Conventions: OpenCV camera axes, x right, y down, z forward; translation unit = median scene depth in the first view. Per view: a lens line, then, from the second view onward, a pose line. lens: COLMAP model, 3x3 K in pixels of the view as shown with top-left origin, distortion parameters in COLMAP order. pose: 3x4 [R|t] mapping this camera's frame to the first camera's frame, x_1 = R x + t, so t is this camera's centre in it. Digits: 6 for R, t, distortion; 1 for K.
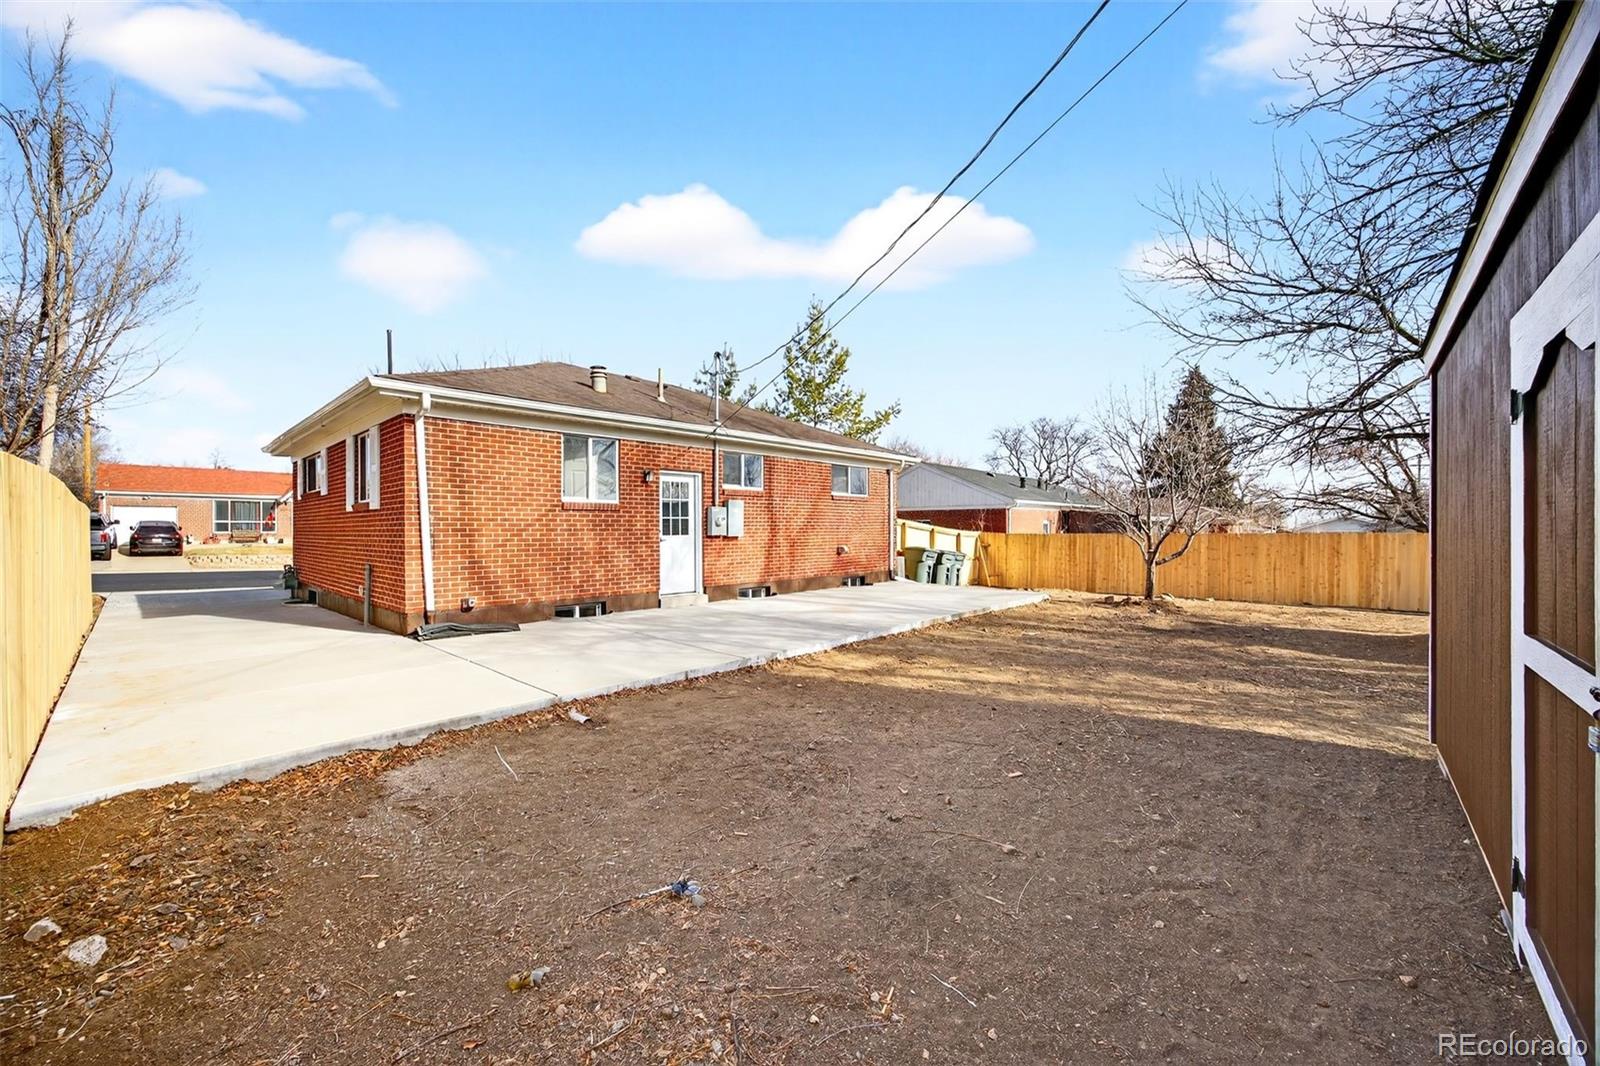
lens RADIAL K [[619.2, 0, 797.6], [0, 619.2, 535.1], [0, 0, 1]] dist [-0.035925, 0.016299]
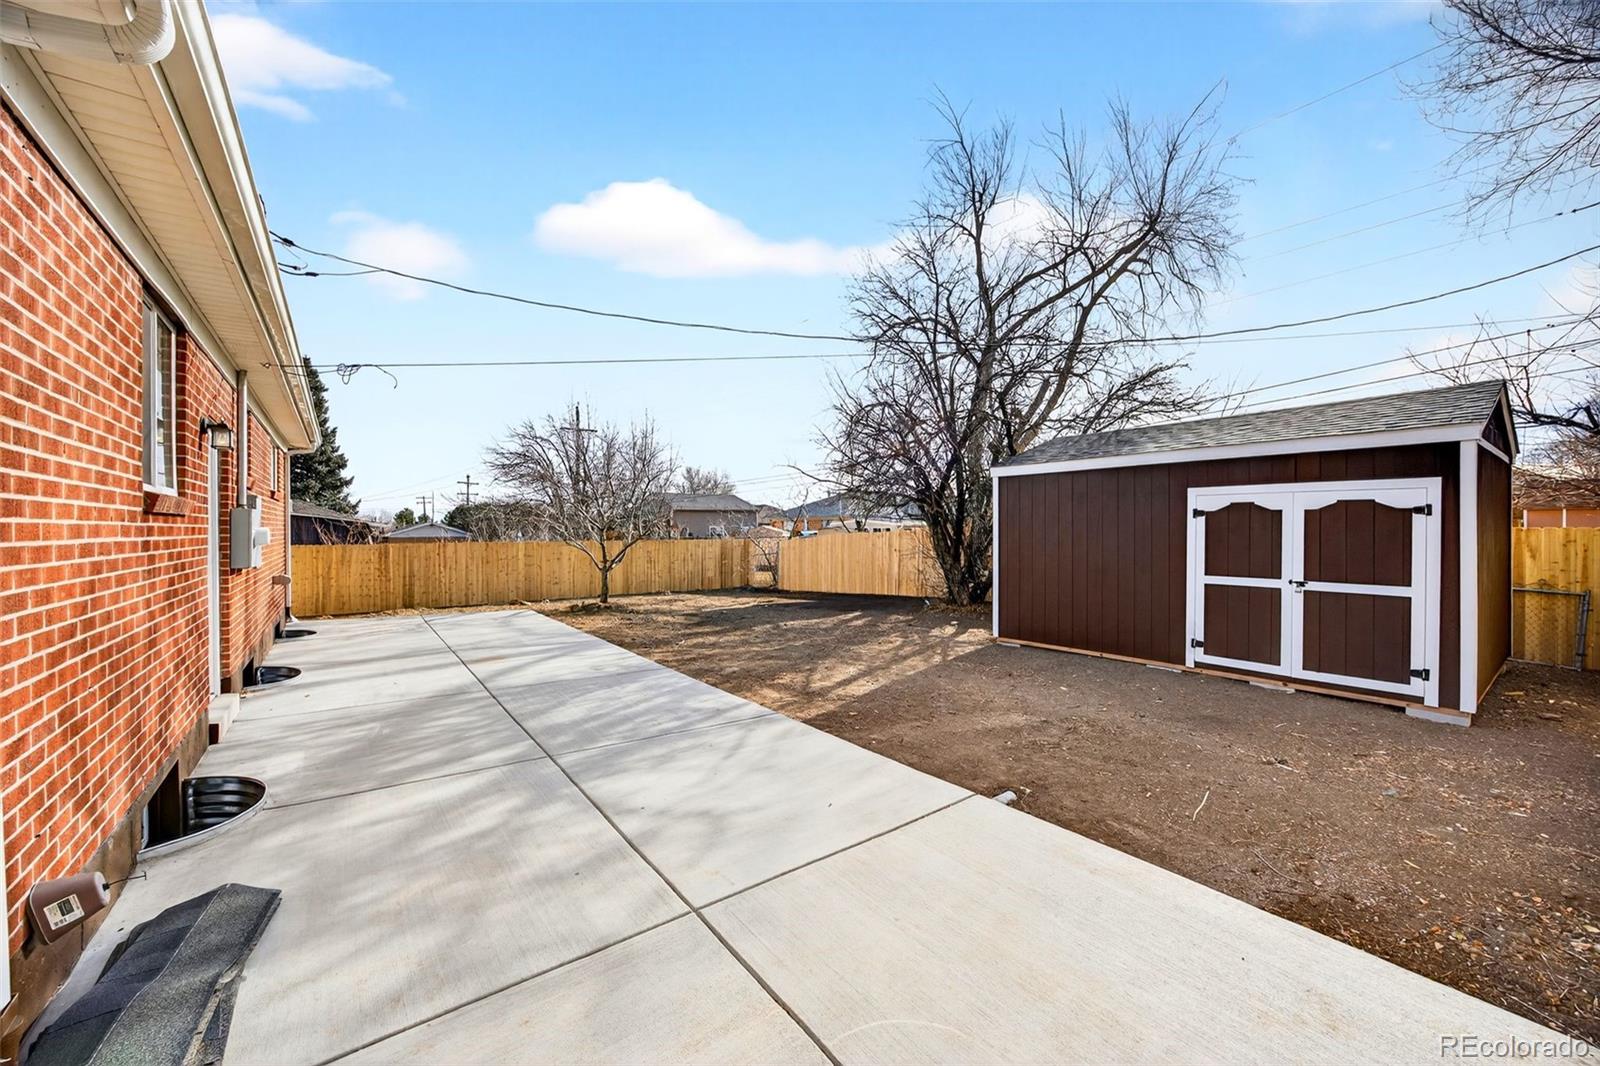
lens RADIAL K [[619.2, 0, 797.6], [0, 619.2, 535.1], [0, 0, 1]] dist [-0.035925, 0.016299]
pose [[0.183154, -0.002715, 0.983081, -0.416934], [0.006888, 0.999975, 0.001478, -0.016679], [-0.983060, 0.006501, 0.183168, 0.390961]]
